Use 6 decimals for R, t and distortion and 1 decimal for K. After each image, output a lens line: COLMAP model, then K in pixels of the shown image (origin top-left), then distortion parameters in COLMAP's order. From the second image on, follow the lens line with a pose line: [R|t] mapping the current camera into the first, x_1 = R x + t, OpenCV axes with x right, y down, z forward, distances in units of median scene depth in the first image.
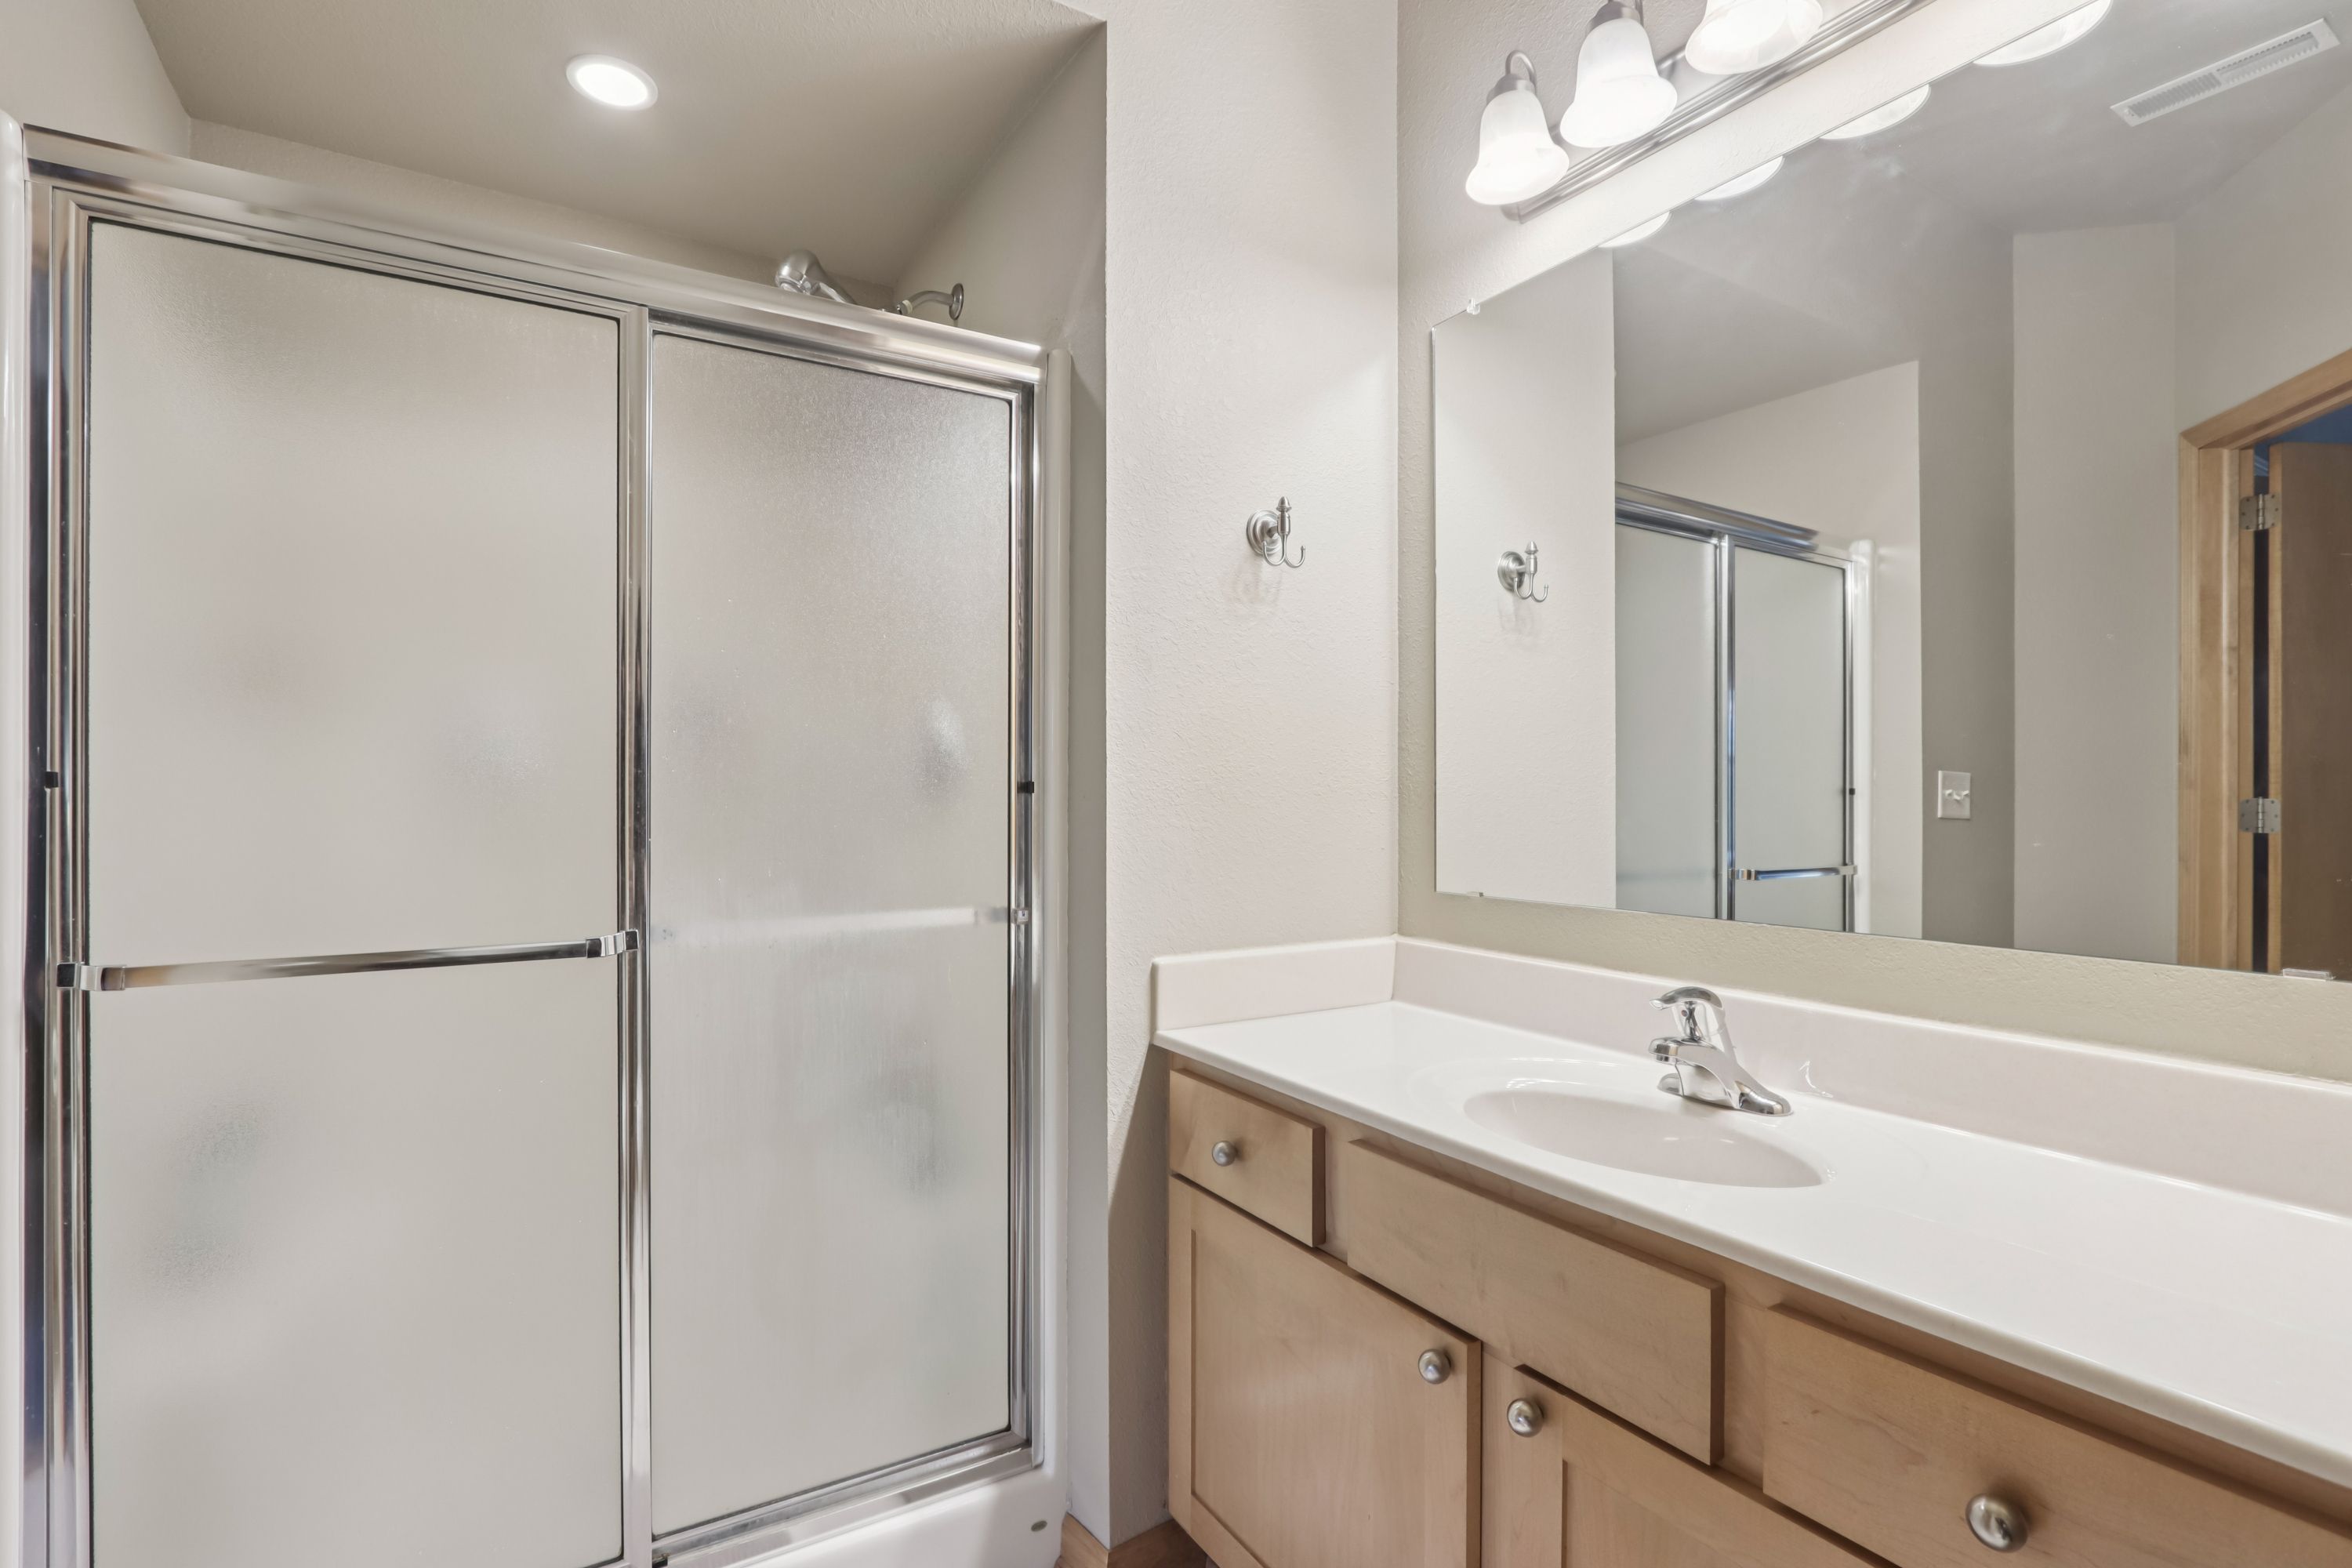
lens RADIAL K [[1101.7, 0, 1151.3], [0, 1101.7, 789.6], [0, 0, 1]] dist [-0.012856, 0.000367]
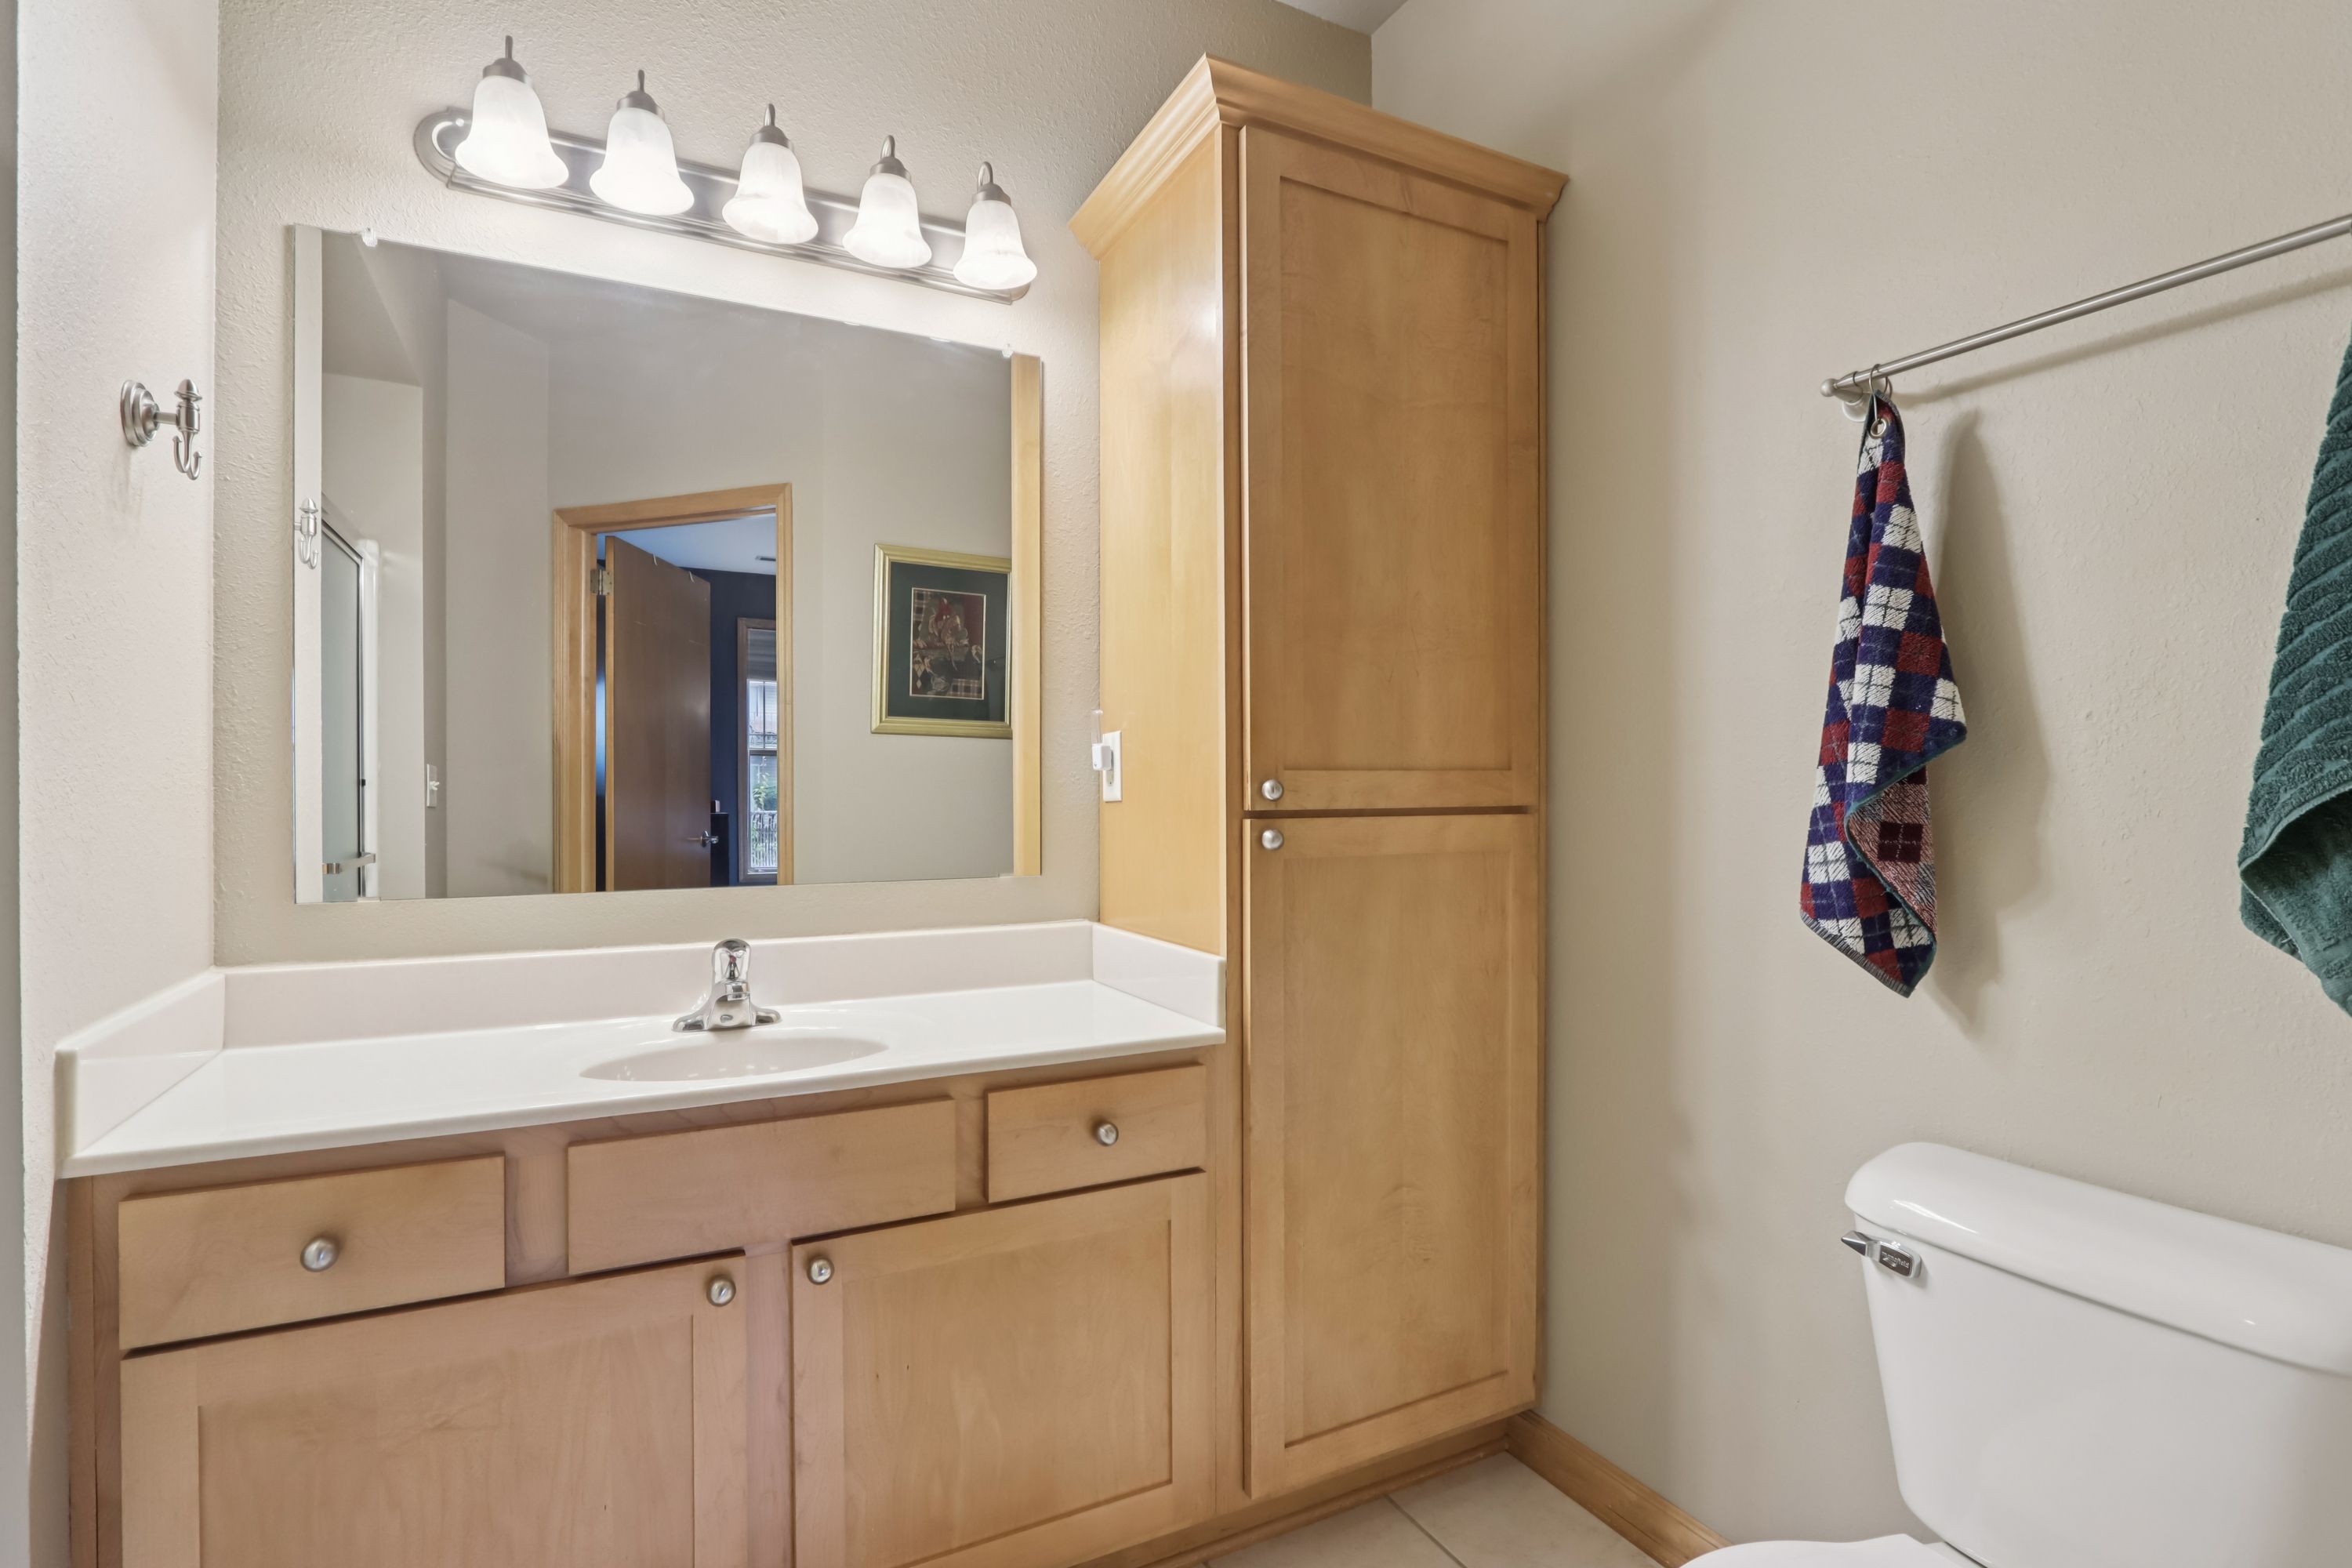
lens RADIAL K [[1101.7, 0, 1151.3], [0, 1101.7, 789.6], [0, 0, 1]] dist [-0.012856, 0.000367]
pose [[0.081150, -0.003246, 0.996697, -0.506791], [-0.006849, 0.999969, 0.003814, -0.001244], [-0.996678, -0.007136, 0.081125, 0.281215]]
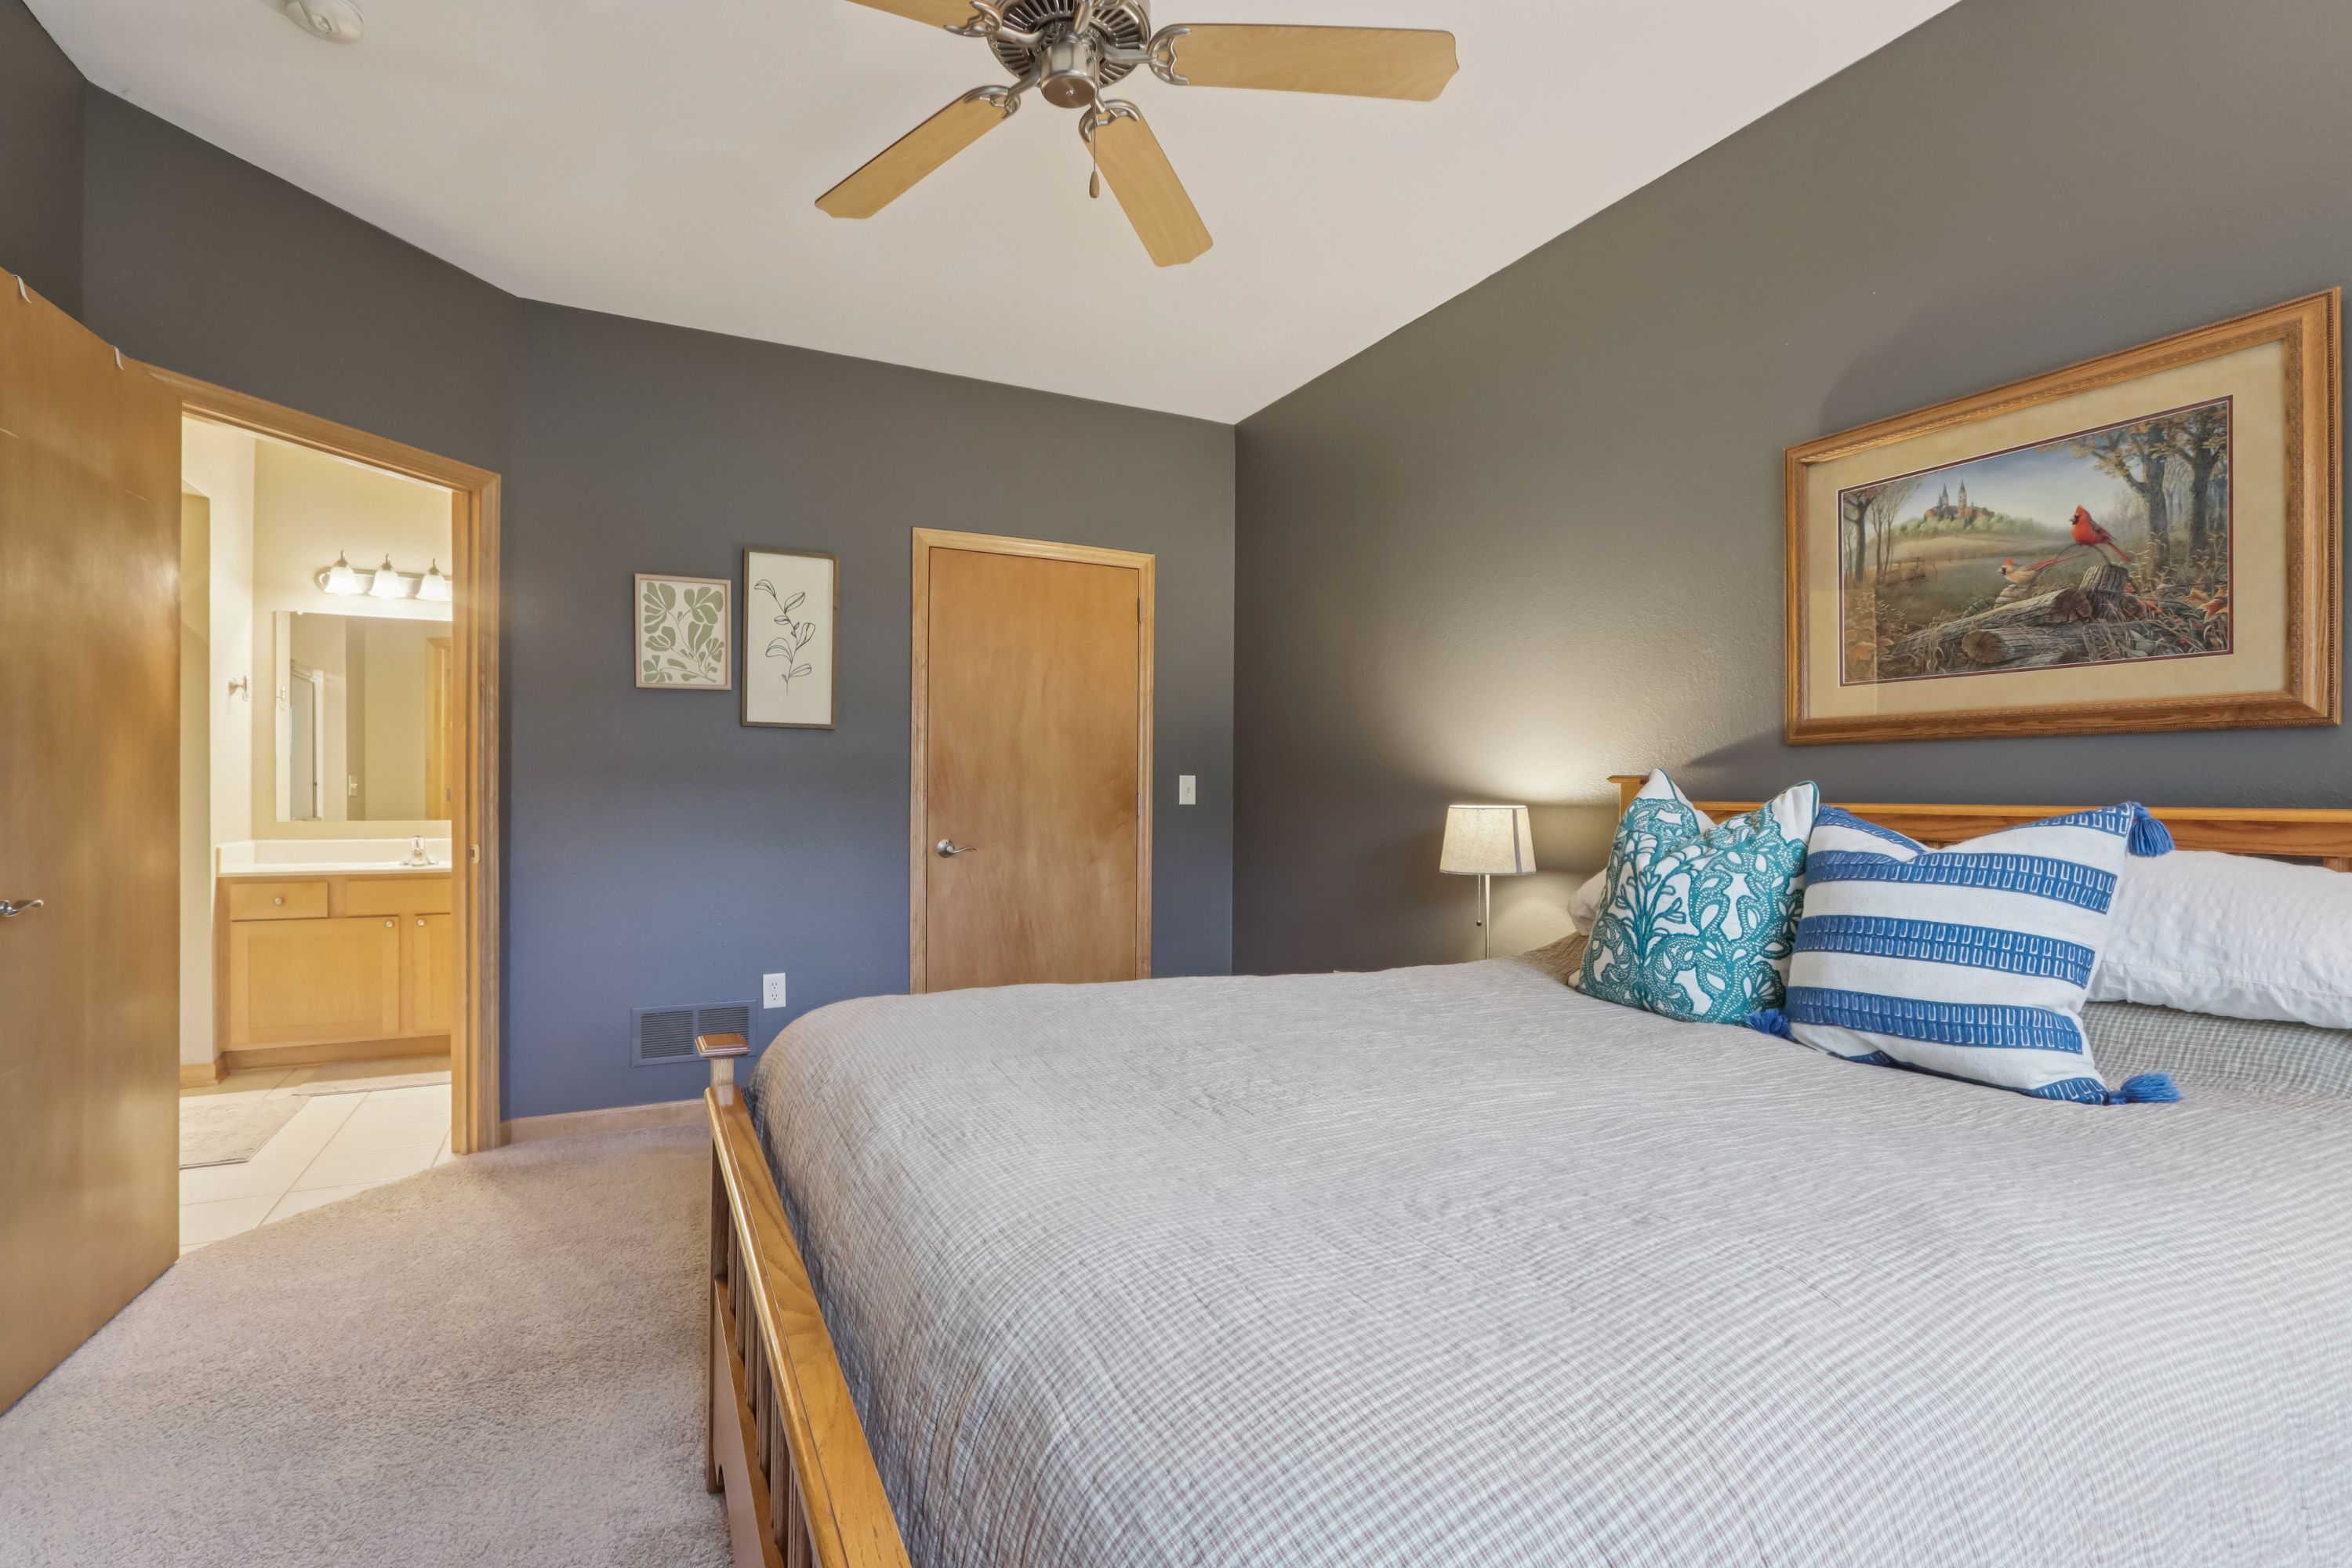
lens RADIAL K [[1098.3, 0, 1143.3], [0, 1098.3, 794.4], [0, 0, 1]] dist [-0.010086, 0.000282]
pose [[0.095373, -0.004530, 0.995431, -2.175717], [-0.009428, 0.999941, 0.005454, -0.006814], [-0.995397, -0.009905, 0.095324, -1.356575]]
